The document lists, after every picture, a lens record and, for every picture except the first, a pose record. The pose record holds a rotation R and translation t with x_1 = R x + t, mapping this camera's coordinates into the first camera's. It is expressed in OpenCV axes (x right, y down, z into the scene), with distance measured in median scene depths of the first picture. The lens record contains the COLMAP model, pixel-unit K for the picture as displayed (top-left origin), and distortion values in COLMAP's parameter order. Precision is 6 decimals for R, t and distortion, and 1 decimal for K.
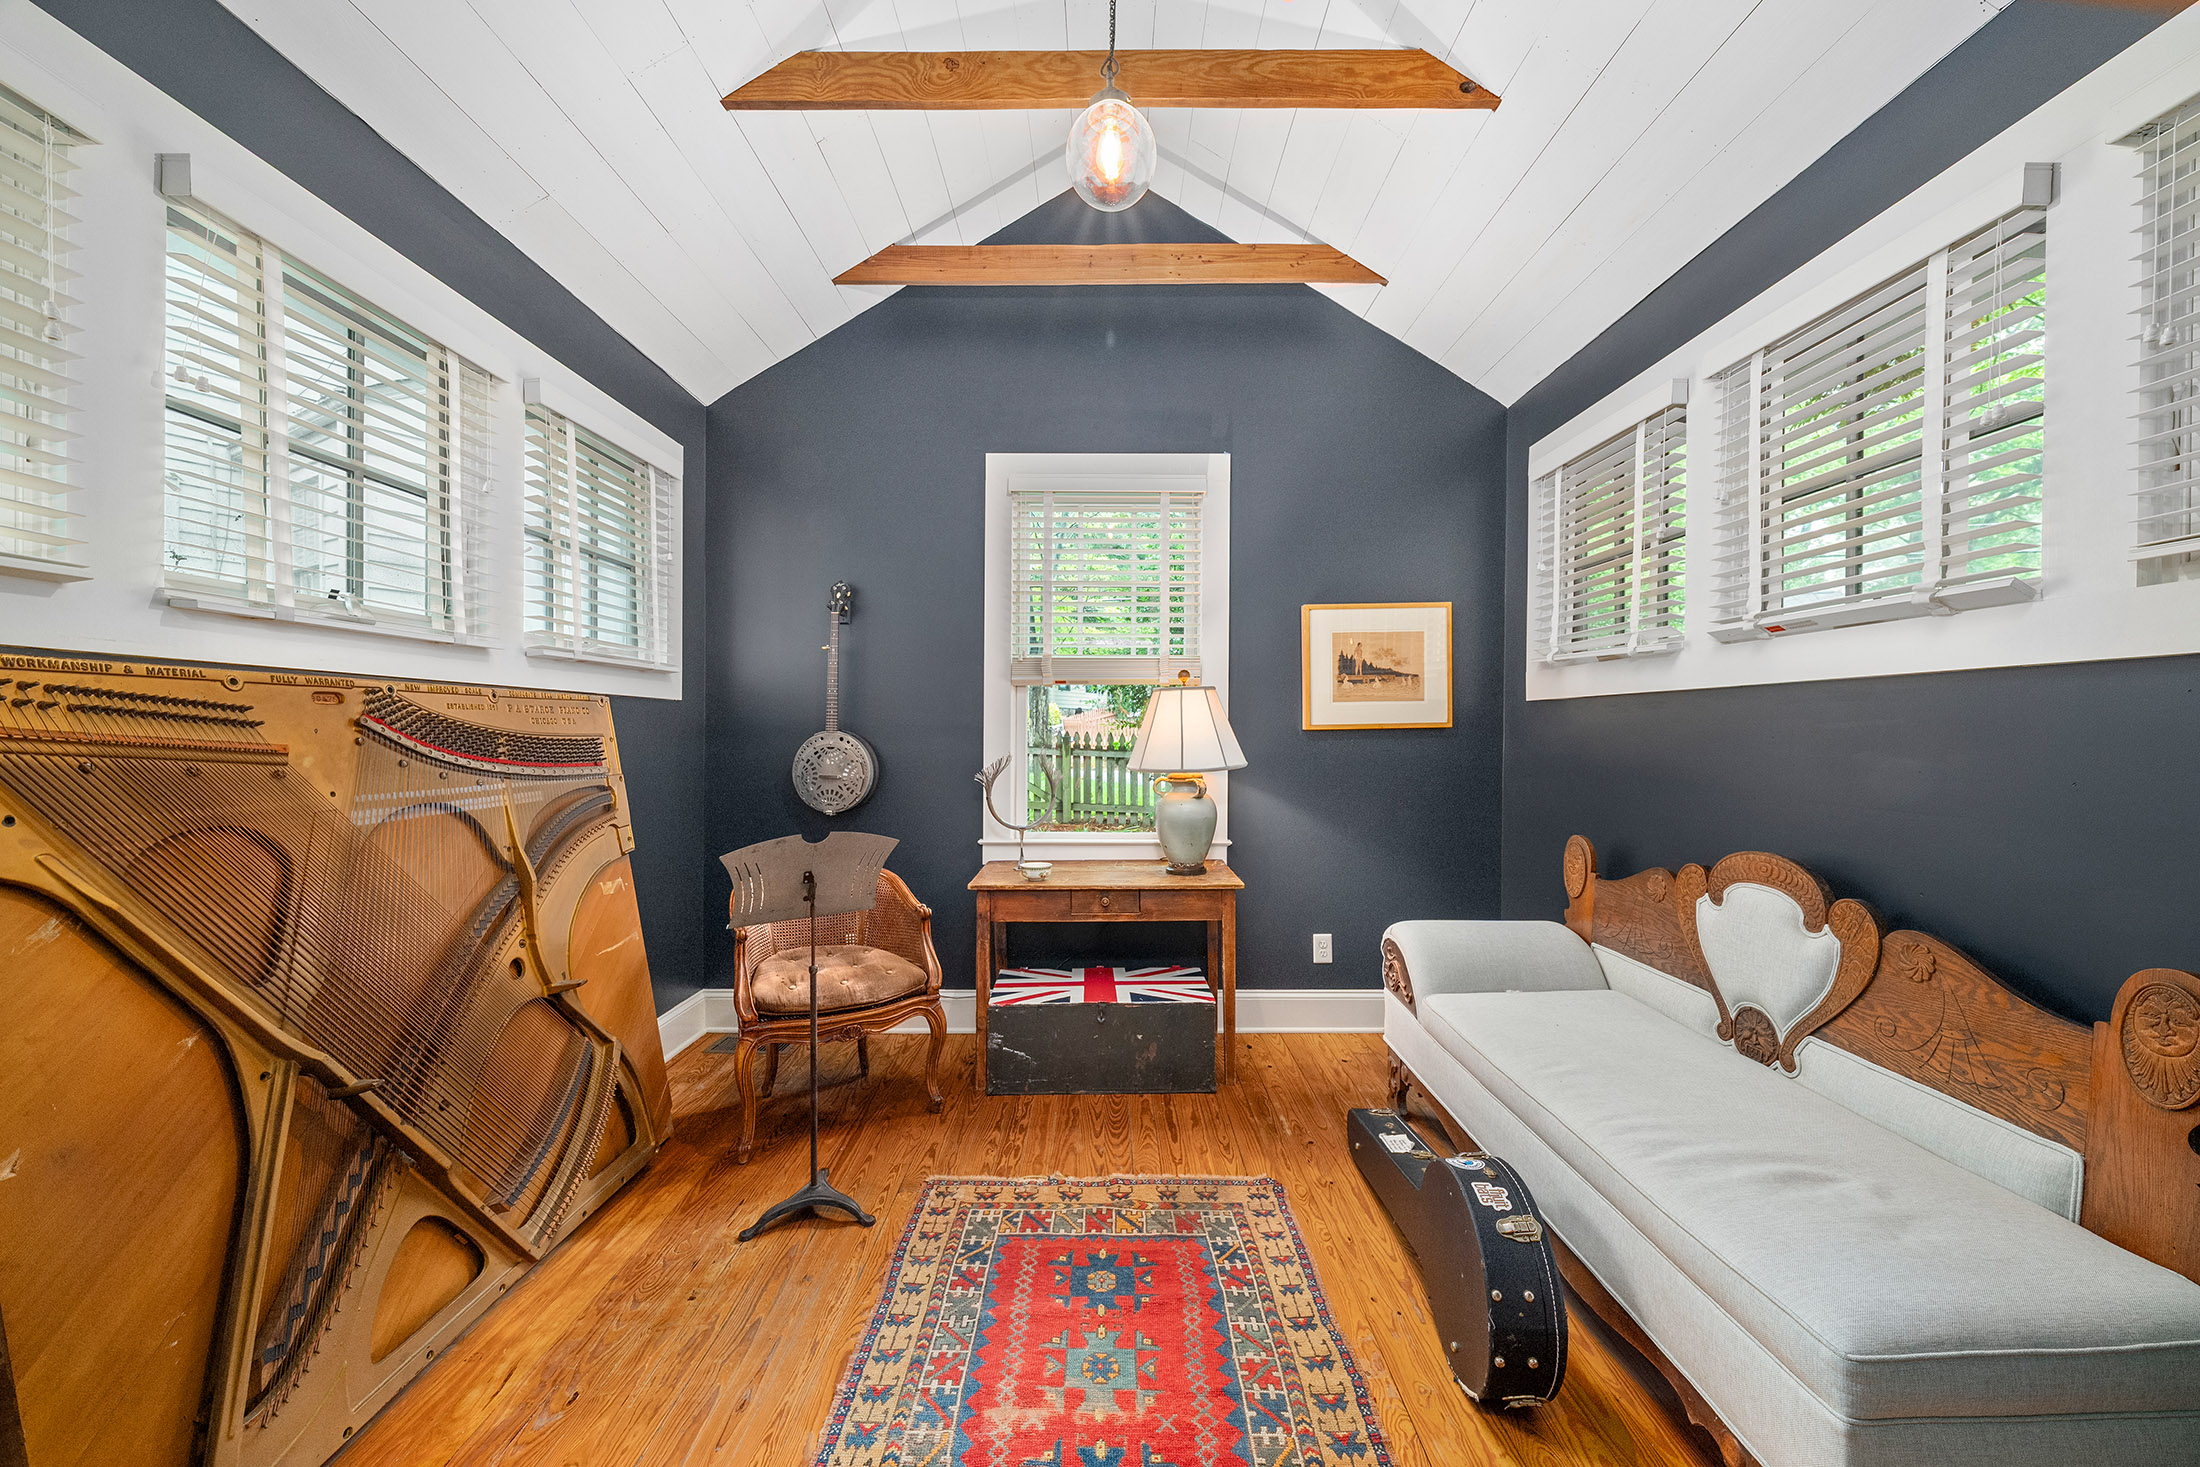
lens RADIAL K [[845.5, 0, 1110.2], [0, 845.5, 734.2], [0, 0, 1]] dist [-0.000434, 0.000015]
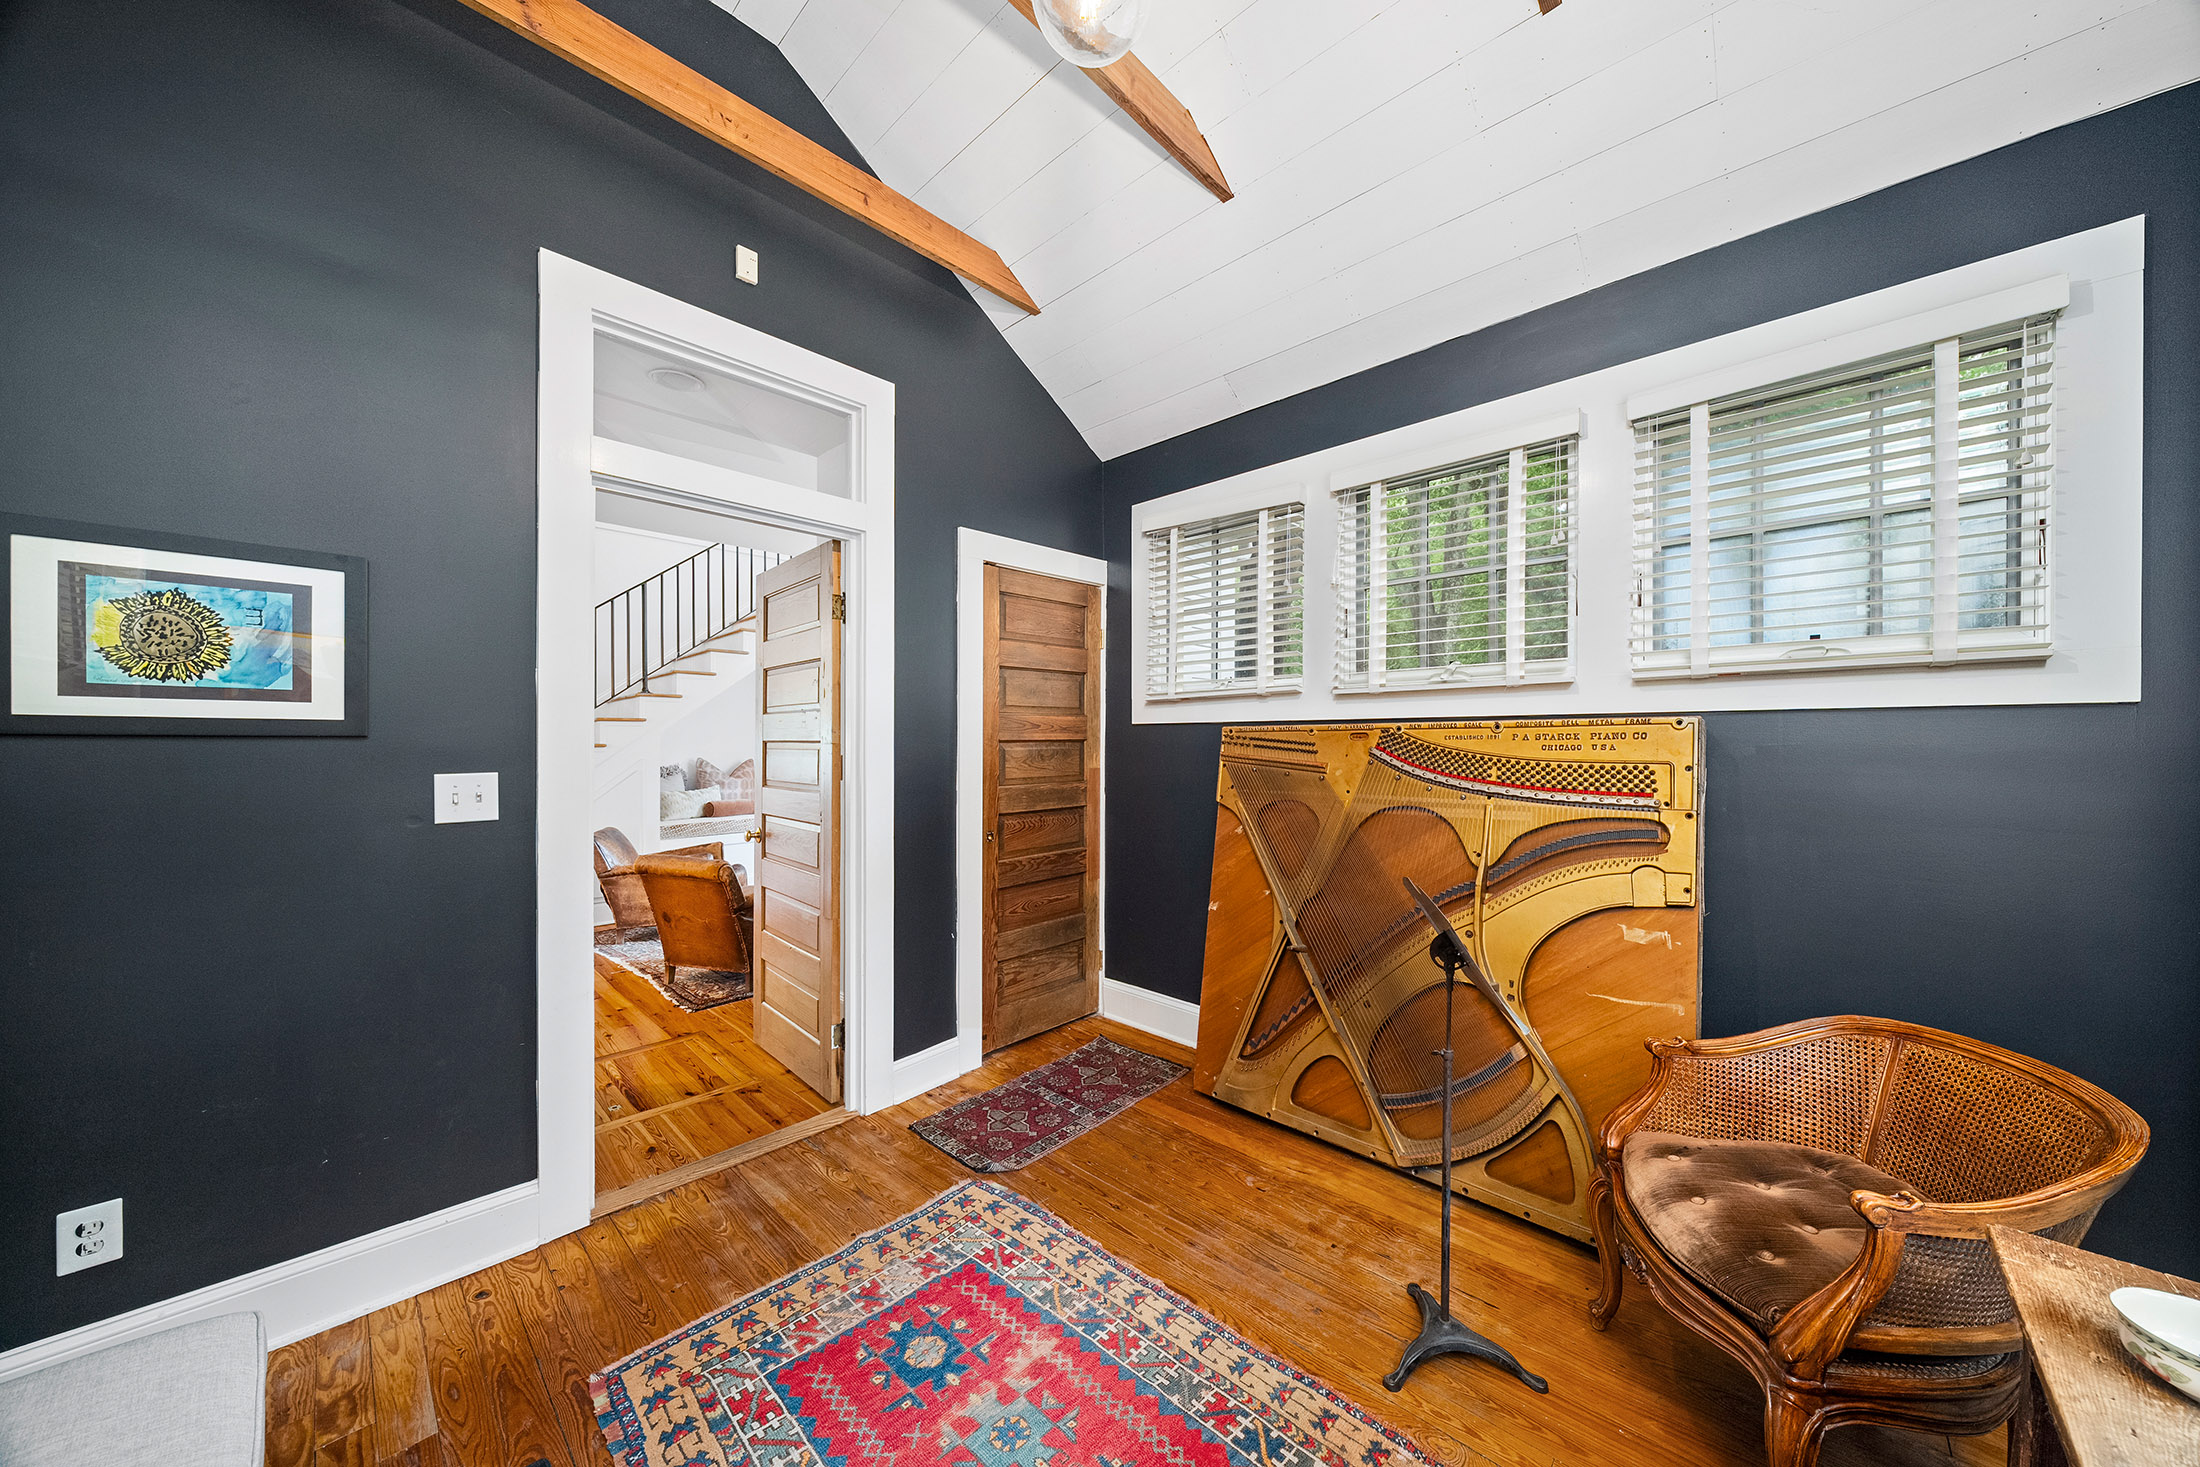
lens RADIAL K [[760.7, 0, 1100.8], [0, 760.7, 721.9], [0, 0, 1]] dist [-0.002034, 0.000247]
pose [[-0.708540, -0.029084, -0.705071, 0.546730], [-0.005508, 0.999348, -0.035688, -0.014313], [0.705649, -0.021403, -0.708238, 1.718383]]
